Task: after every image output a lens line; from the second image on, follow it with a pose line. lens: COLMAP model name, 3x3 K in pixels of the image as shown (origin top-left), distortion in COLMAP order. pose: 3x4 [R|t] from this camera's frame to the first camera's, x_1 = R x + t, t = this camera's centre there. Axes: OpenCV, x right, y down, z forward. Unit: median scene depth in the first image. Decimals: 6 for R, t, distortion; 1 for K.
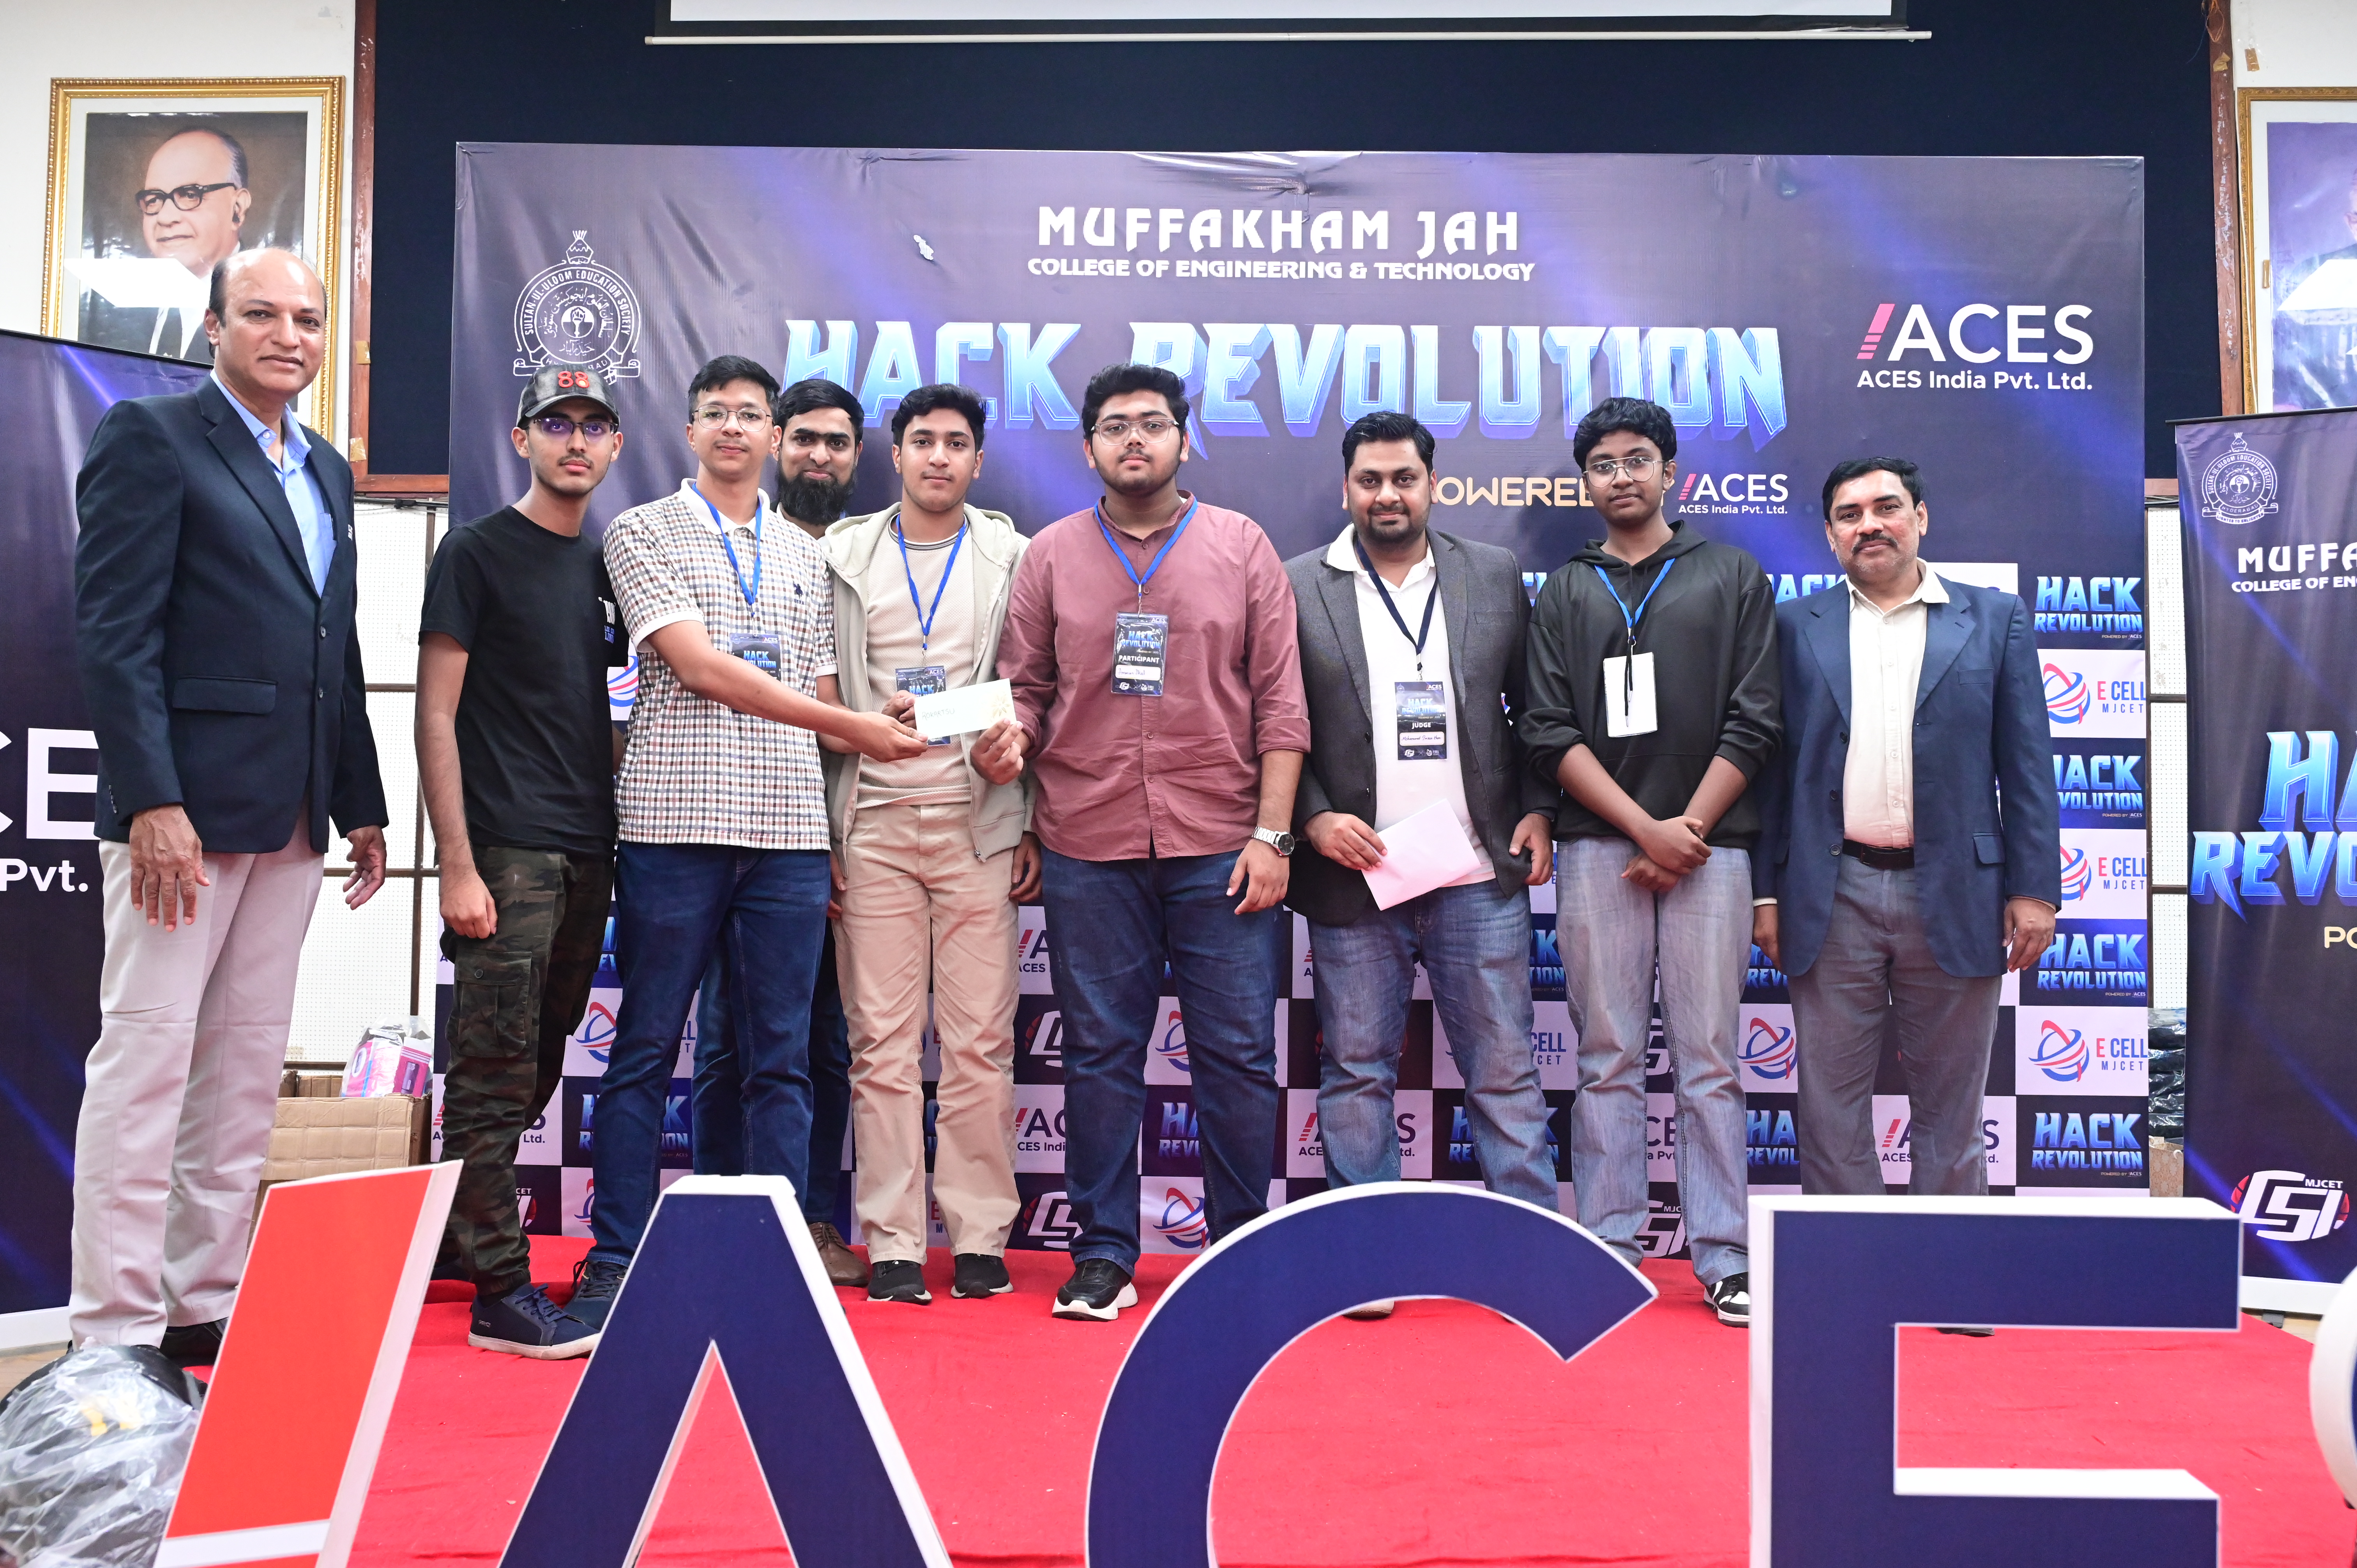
lens RADIAL K [[2223.5, 0, 1168.0], [0, 2223.5, 794.2], [0, 0, 1]] dist [-0.004514, -0.011805]
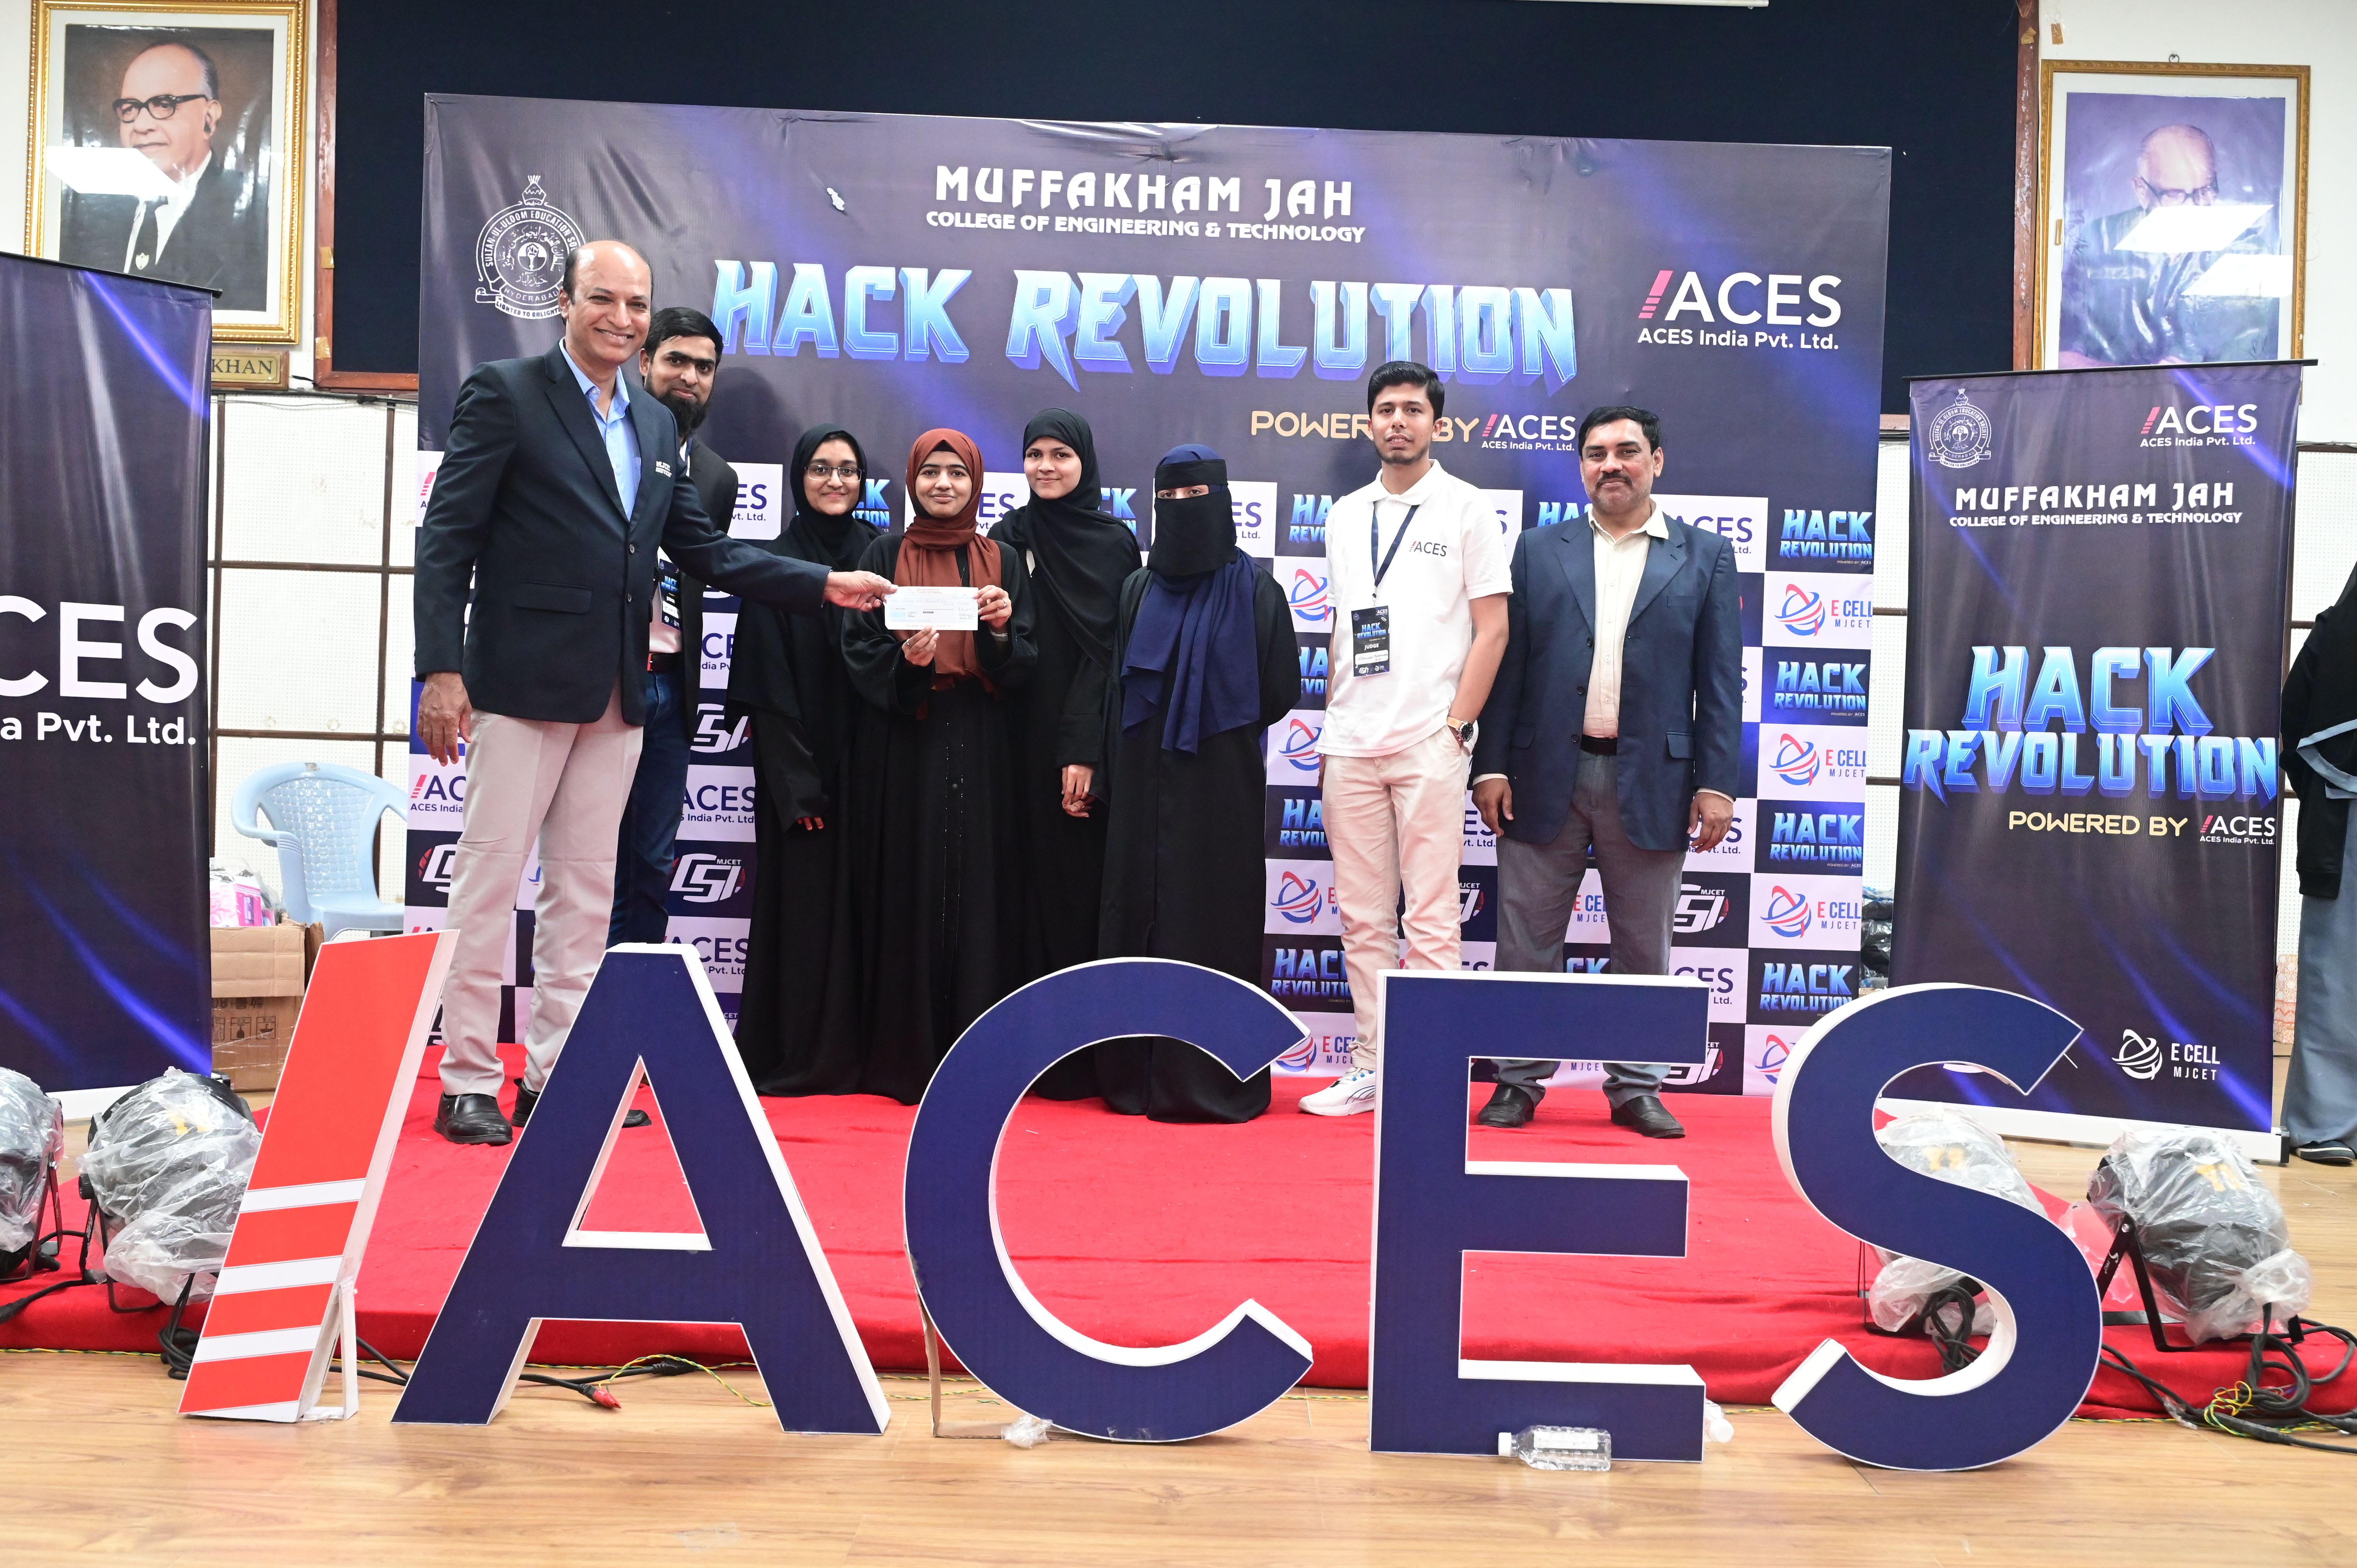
lens RADIAL K [[2218.1, 0, 1172.7], [0, 2218.1, 811.8], [0, 0, 1]] dist [0.011967, -0.007237]
pose [[0.999393, 0.019402, 0.028928, 0.037190], [-0.021039, 0.998129, 0.057416, 0.000947], [-0.027760, -0.057990, 0.997931, -0.170511]]
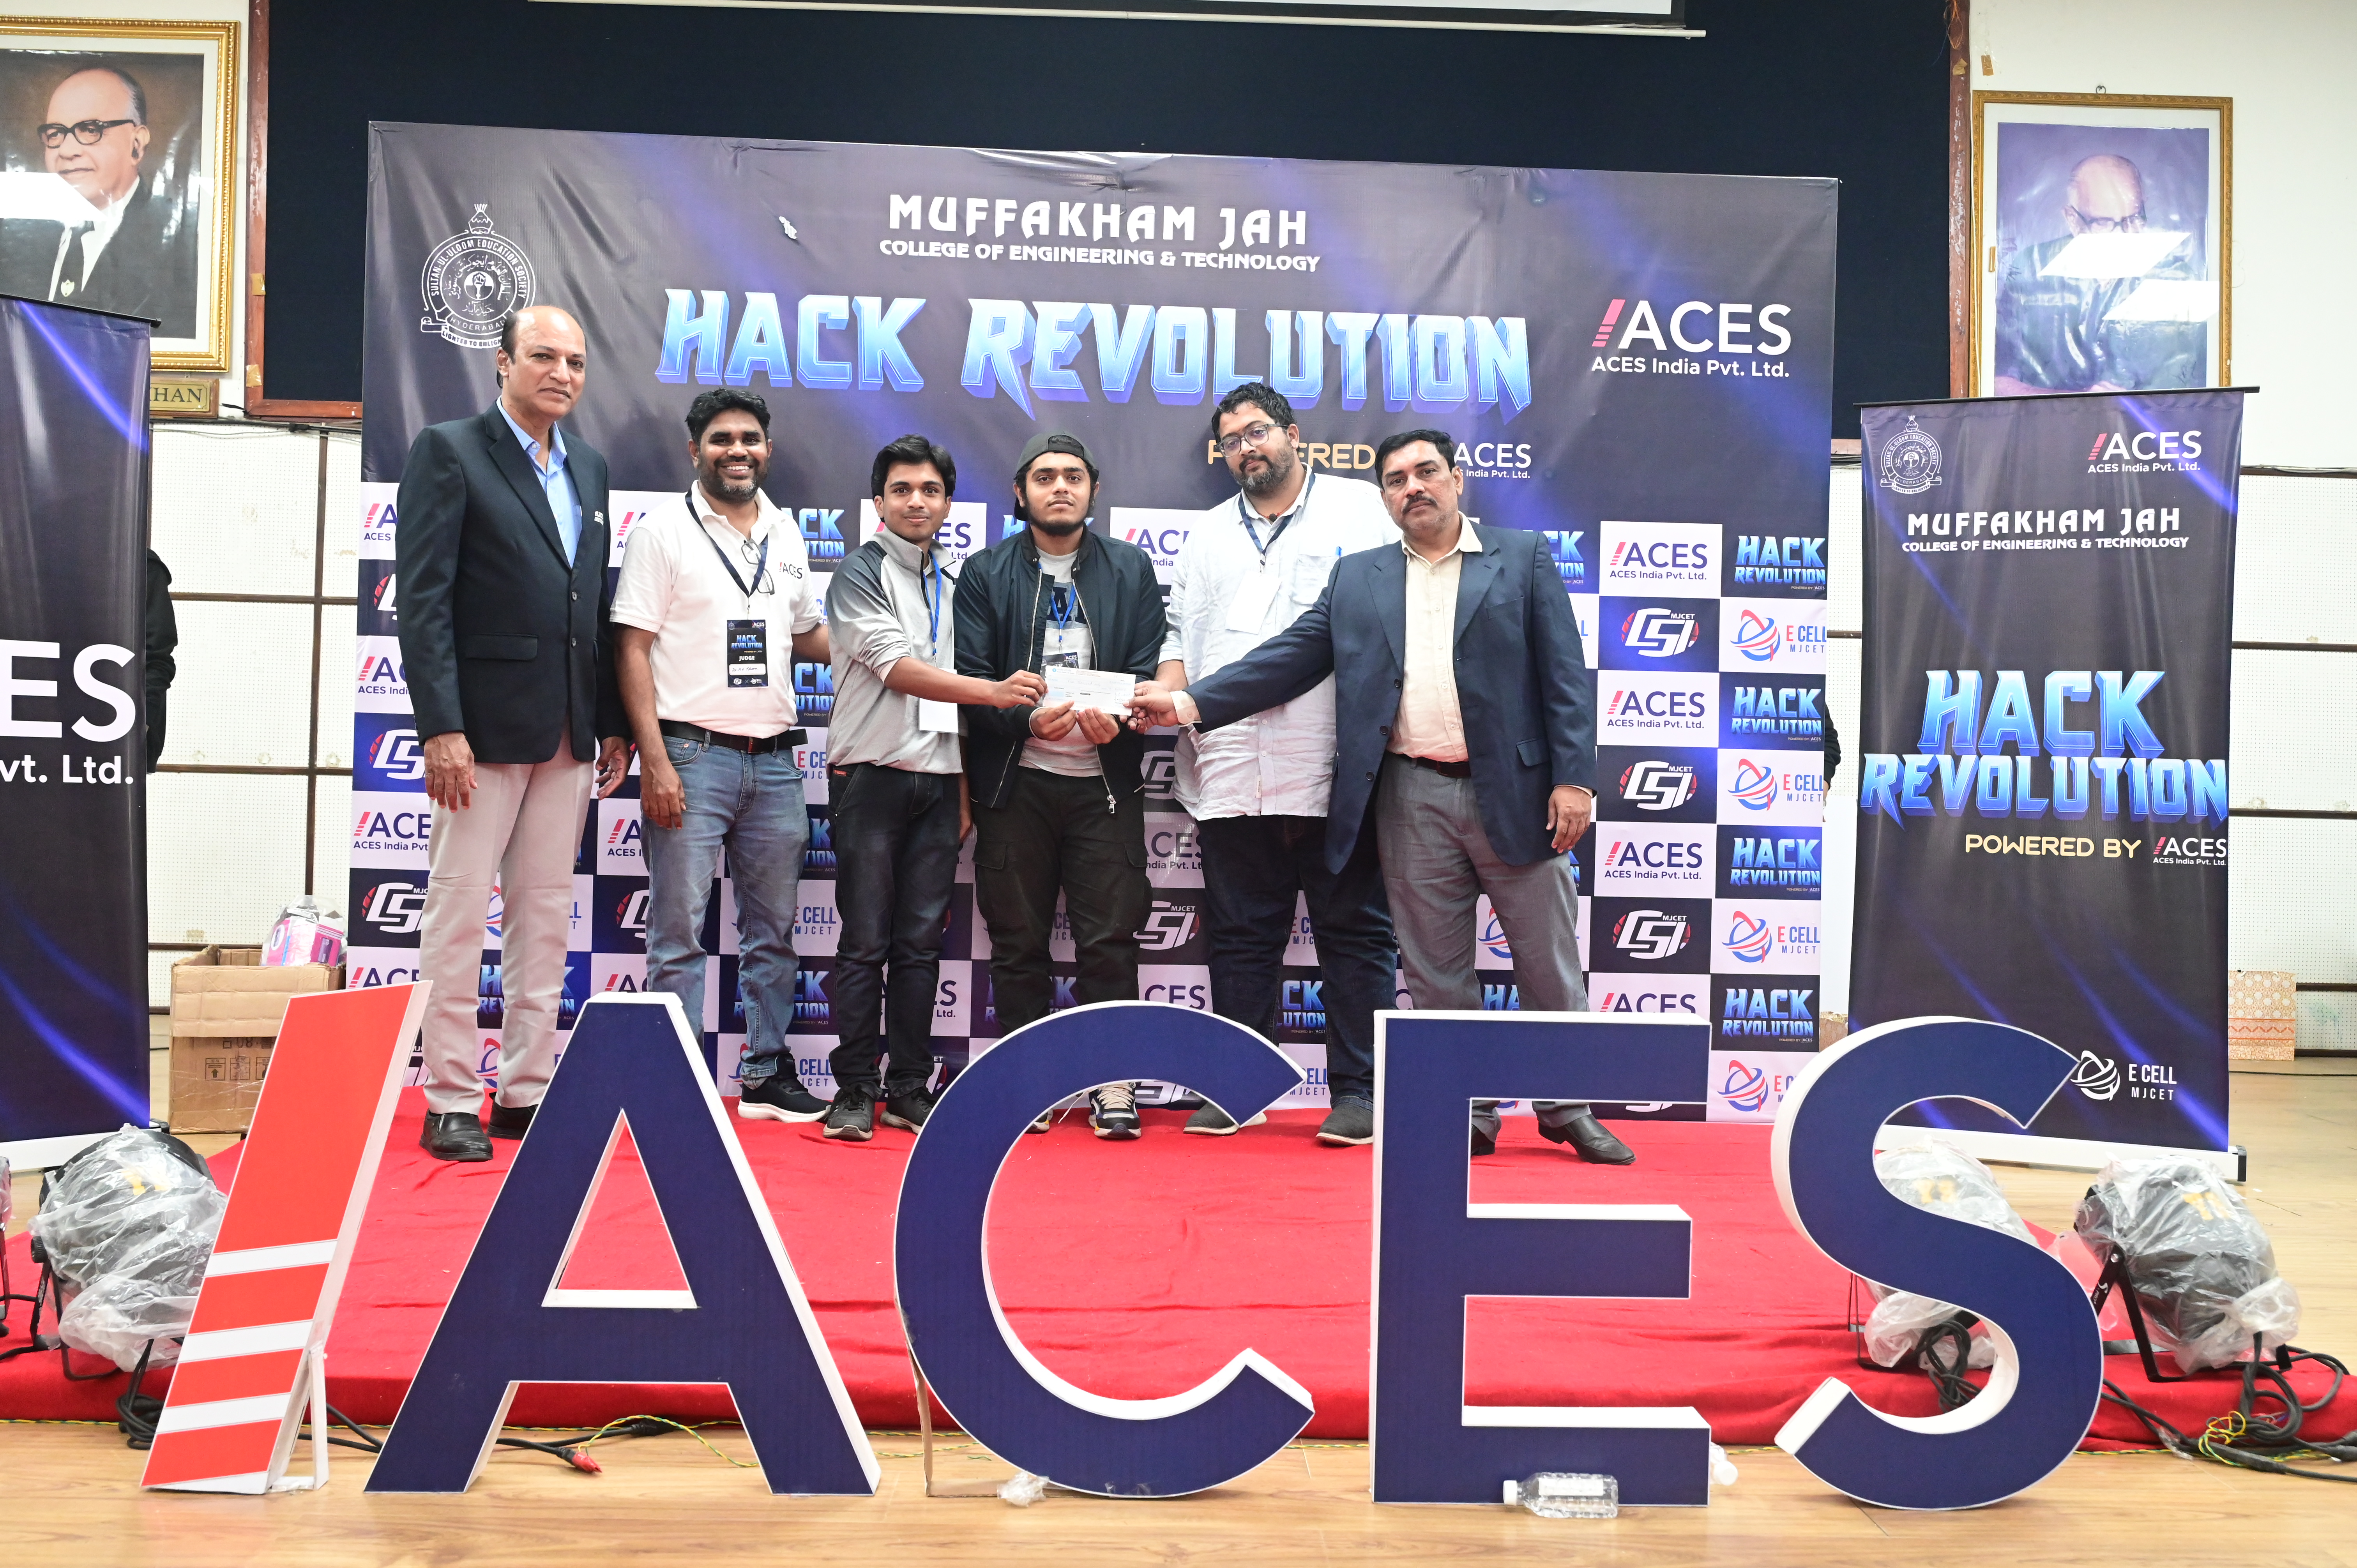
lens RADIAL K [[2222.2, 0, 1178.5], [0, 2222.2, 784.0], [0, 0, 1]] dist [0.017798, -0.028407]
pose [[0.997830, 0.011794, 0.064773, 0.019478], [-0.014093, 0.999282, 0.035164, -0.003596], [-0.064312, -0.036000, 0.997280, -0.162228]]
